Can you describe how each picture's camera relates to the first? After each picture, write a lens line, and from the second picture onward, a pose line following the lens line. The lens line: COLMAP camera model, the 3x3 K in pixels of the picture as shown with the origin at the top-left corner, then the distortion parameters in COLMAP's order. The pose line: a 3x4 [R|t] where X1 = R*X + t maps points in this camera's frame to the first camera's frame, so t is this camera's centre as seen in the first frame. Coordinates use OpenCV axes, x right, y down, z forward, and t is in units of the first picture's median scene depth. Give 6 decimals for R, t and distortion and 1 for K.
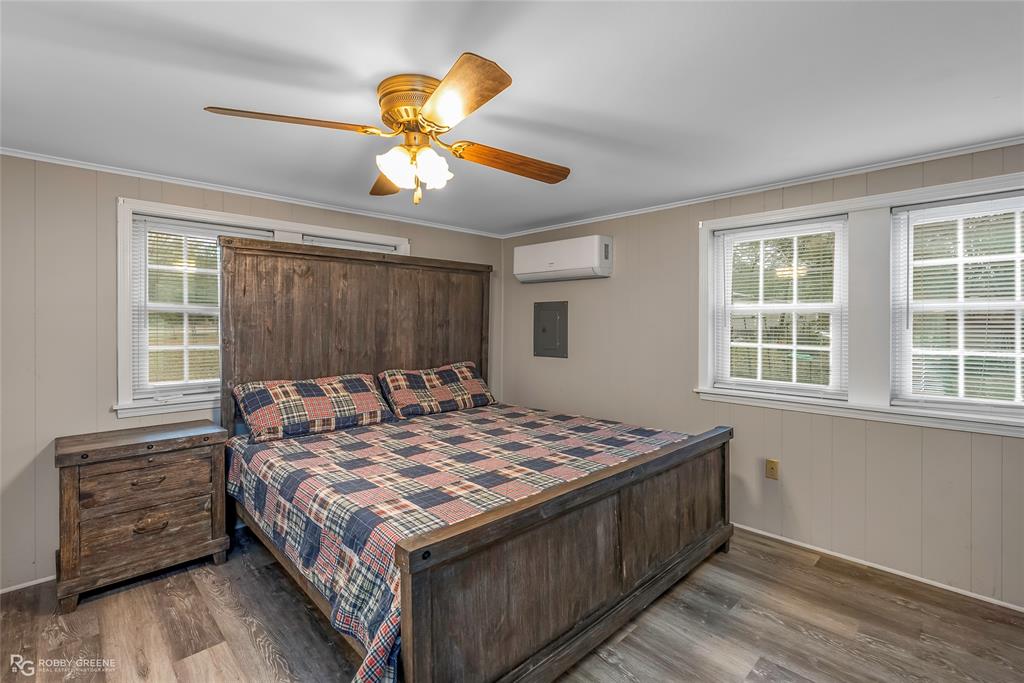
lens RADIAL K [[470.1, 0, 511.0], [0, 470.1, 333.4], [0, 0, 1]] dist [-0.002934, 0.000594]
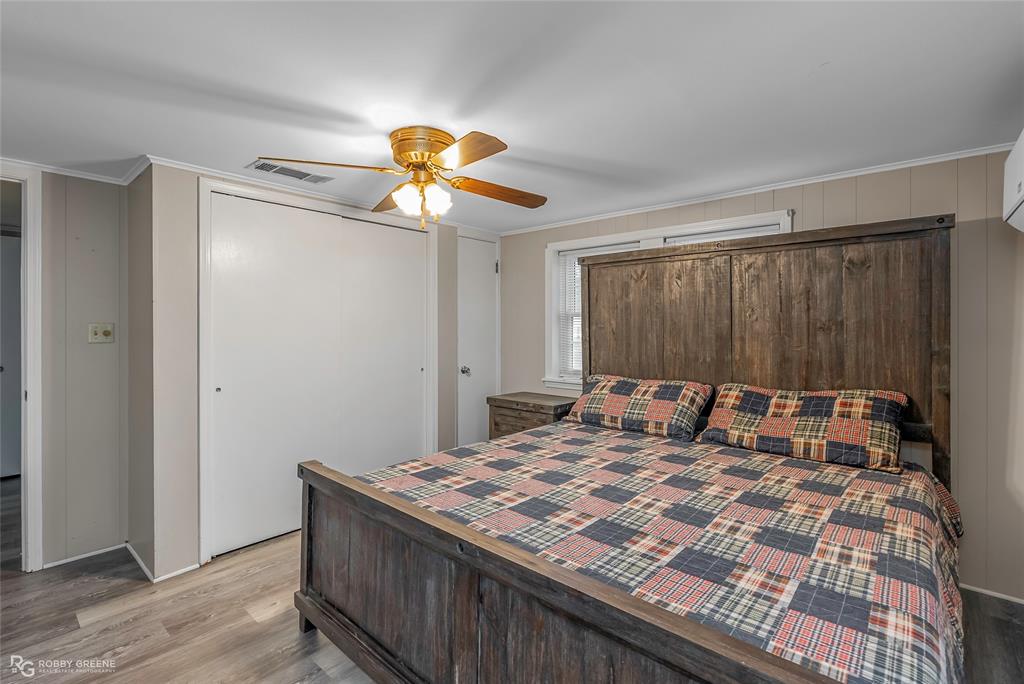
lens RADIAL K [[470.1, 0, 511.5], [0, 470.1, 331.9], [0, 0, 1]] dist [-0.002934, 0.000594]
pose [[0.088251, 0.014800, -0.995988, 0.562765], [-0.022647, 0.999661, 0.012848, -0.013235], [0.995841, 0.021422, 0.088556, 0.605203]]
